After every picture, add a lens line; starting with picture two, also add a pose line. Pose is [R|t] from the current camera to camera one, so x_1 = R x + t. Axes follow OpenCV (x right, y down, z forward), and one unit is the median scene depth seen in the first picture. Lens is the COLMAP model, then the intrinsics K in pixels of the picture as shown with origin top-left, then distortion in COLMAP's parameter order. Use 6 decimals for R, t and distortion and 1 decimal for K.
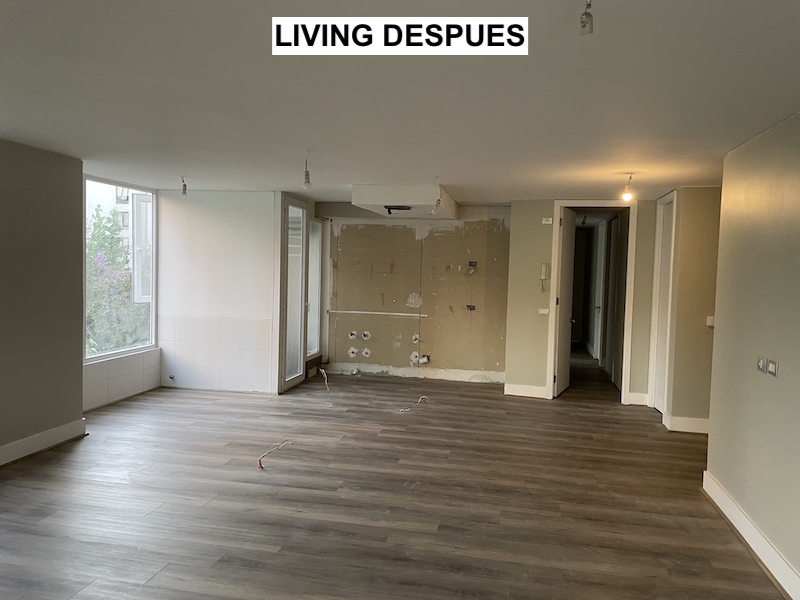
lens RADIAL K [[609.9, 0, 400.0], [0, 609.9, 300.0], [0, 0, 1]] dist [0.006586, 0.001993]
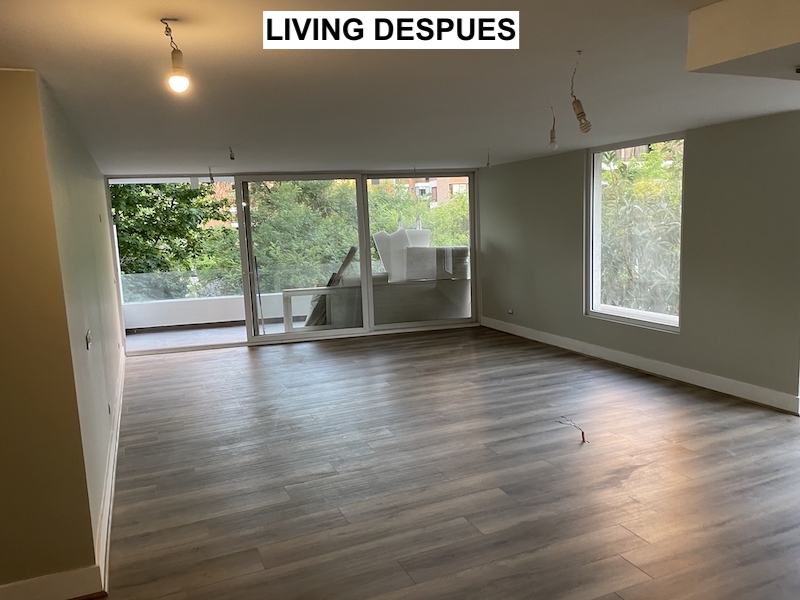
lens RADIAL K [[609.9, 0, 400.0], [0, 609.9, 300.0], [0, 0, 1]] dist [0.006586, 0.001993]
pose [[-0.818658, 0.094602, -0.566436, 0.588500], [-0.003730, 0.985442, 0.169973, -0.120710], [0.574270, 0.141262, -0.806387, 1.710885]]
